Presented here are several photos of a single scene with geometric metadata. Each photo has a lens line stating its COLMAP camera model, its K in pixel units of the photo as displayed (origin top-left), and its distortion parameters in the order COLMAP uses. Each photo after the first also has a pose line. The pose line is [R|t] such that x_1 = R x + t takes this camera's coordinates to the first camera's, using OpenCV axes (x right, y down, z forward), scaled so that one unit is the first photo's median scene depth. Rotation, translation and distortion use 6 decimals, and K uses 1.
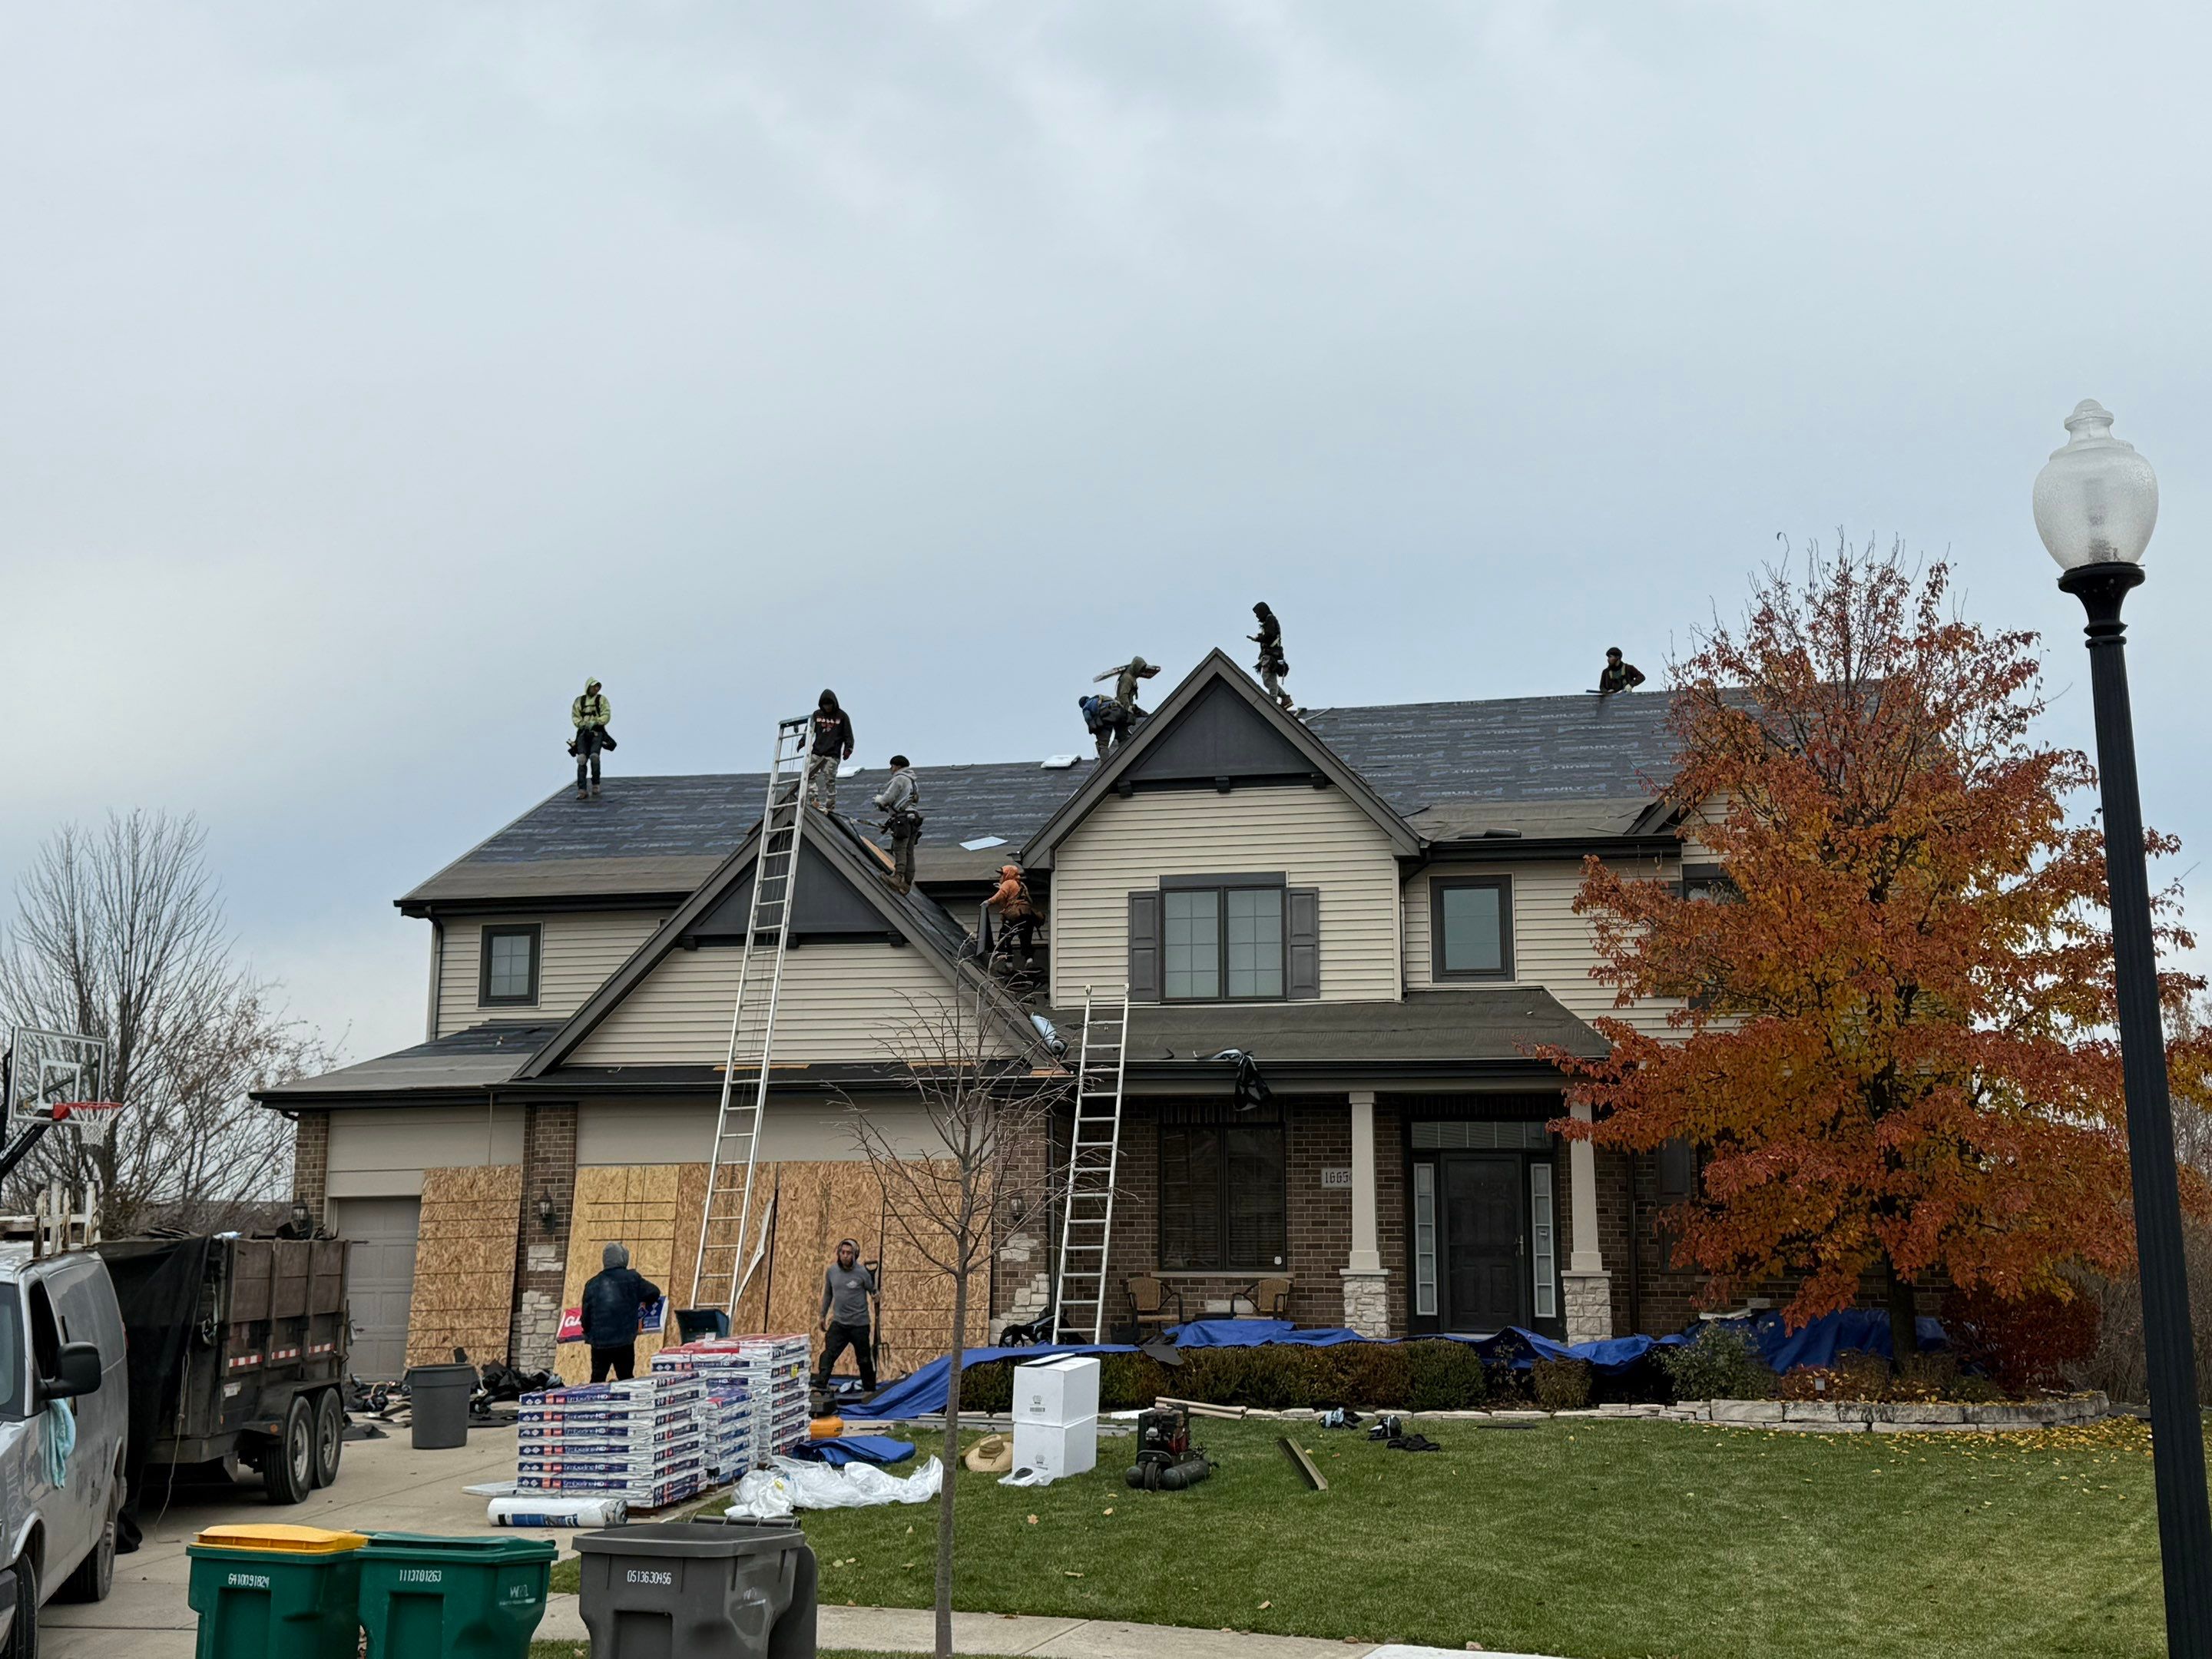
lens RADIAL K [[2508.6, 0, 1117.0], [0, 2508.6, 836.9], [0, 0, 1]] dist [0.124808, 0.000000]
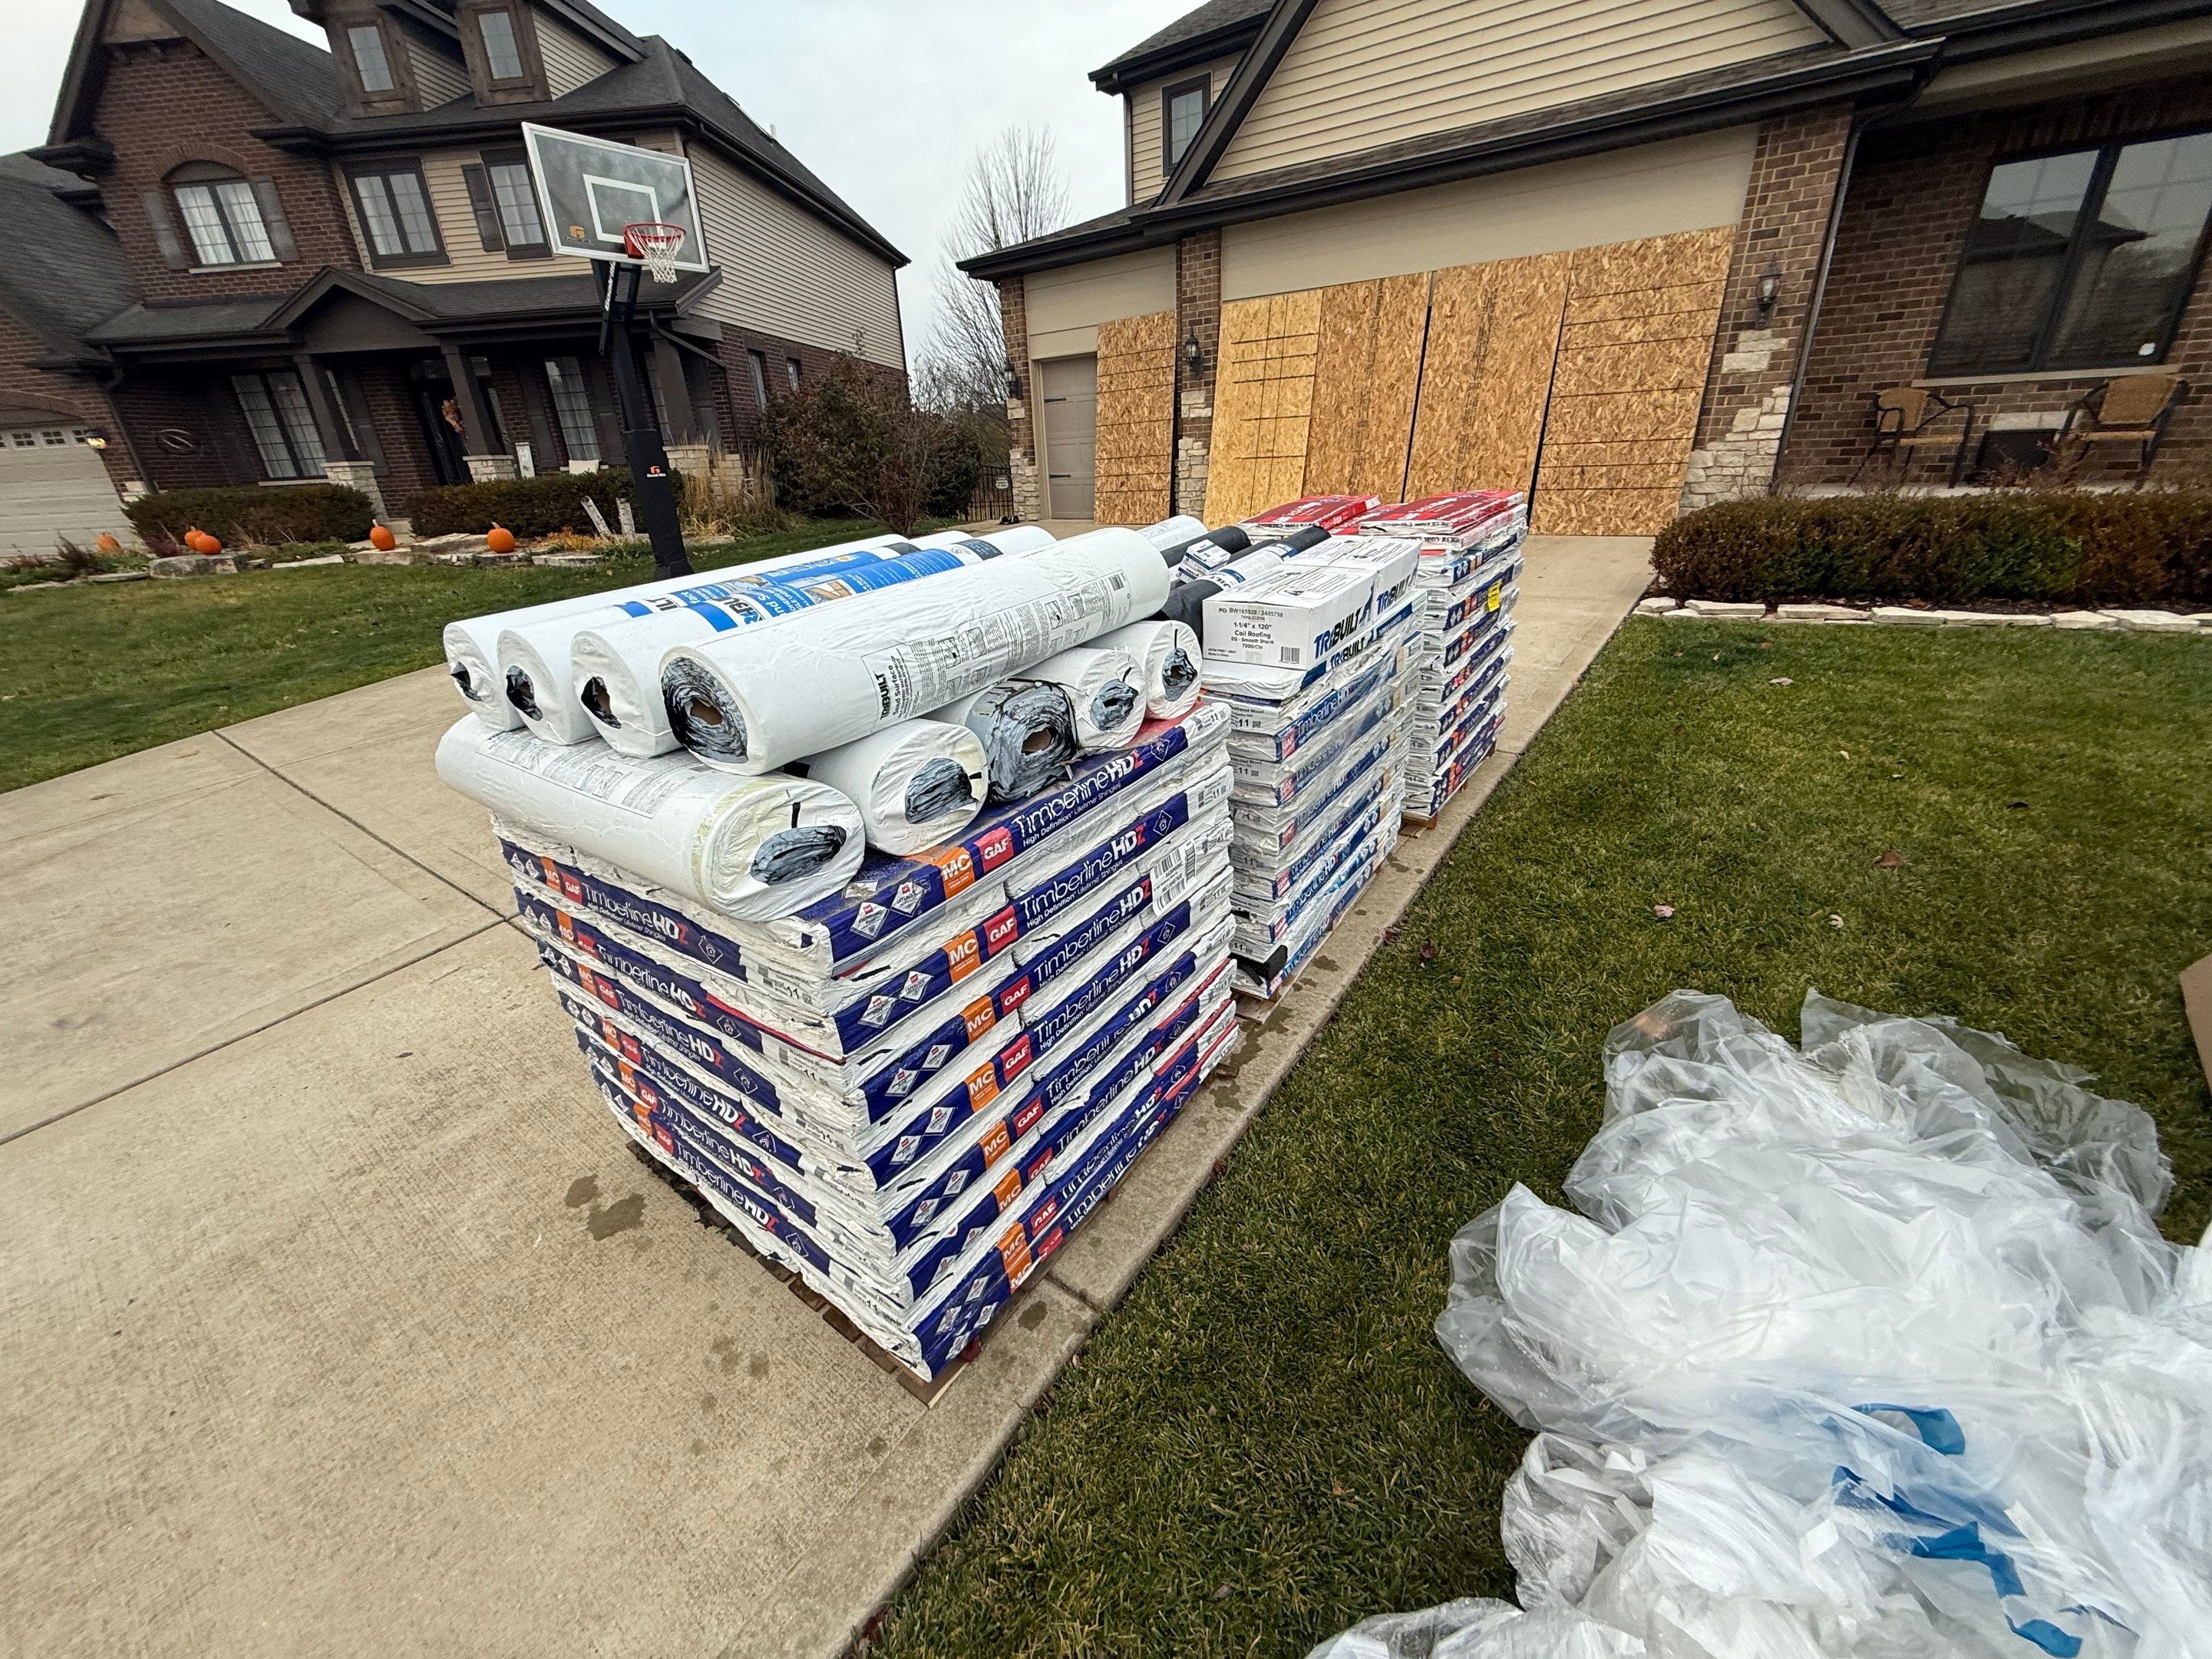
lens RADIAL K [[875.2, 0, 1097.2], [0, 875.2, 833.6], [0, 0, 1]] dist [-0.000193, -0.000597]
pose [[0.905421, 0.134820, -0.402538, -0.089552], [0.114795, 0.835146, 0.537916, 0.113066], [0.408700, -0.533249, 0.740682, 0.606906]]
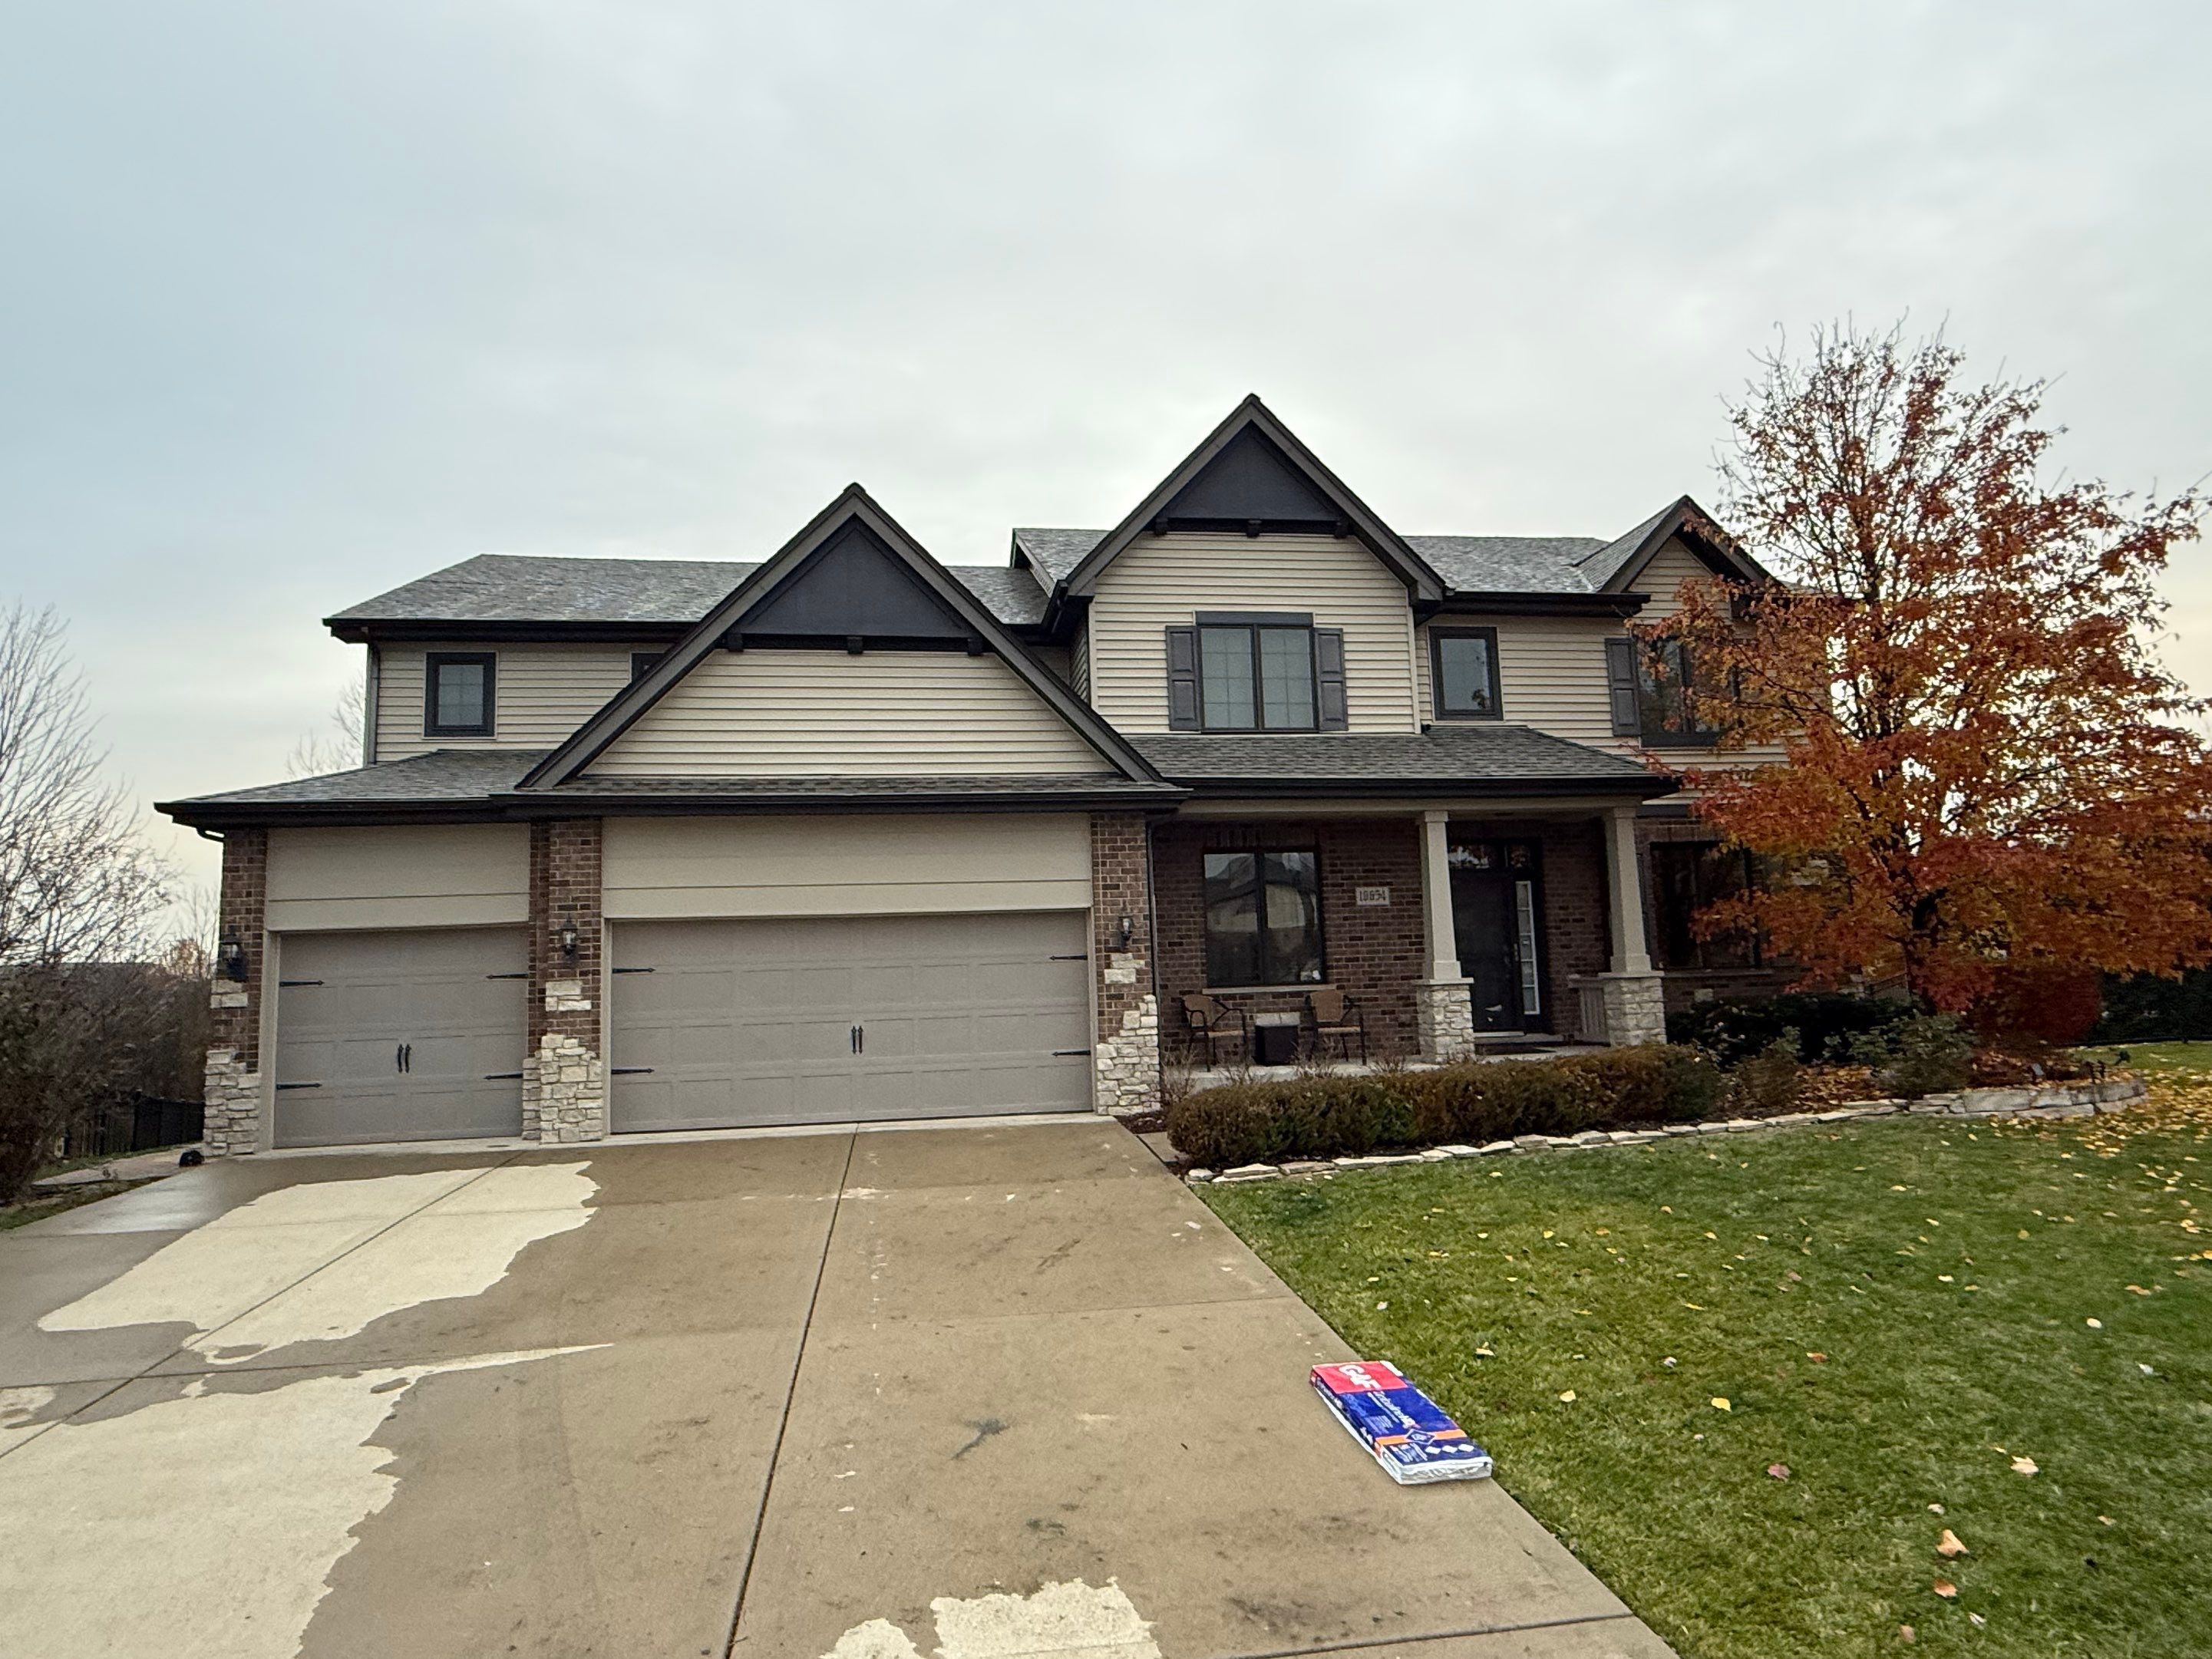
lens RADIAL K [[1245.2, 0, 1104.6], [0, 1245.2, 827.9], [0, 0, 1]] dist [-0.000199, -0.000688]
pose [[0.935919, 0.009634, 0.352085, -0.202574], [-0.026006, 0.998787, 0.041802, 0.085882], [-0.351255, -0.048280, 0.935034, 0.537120]]
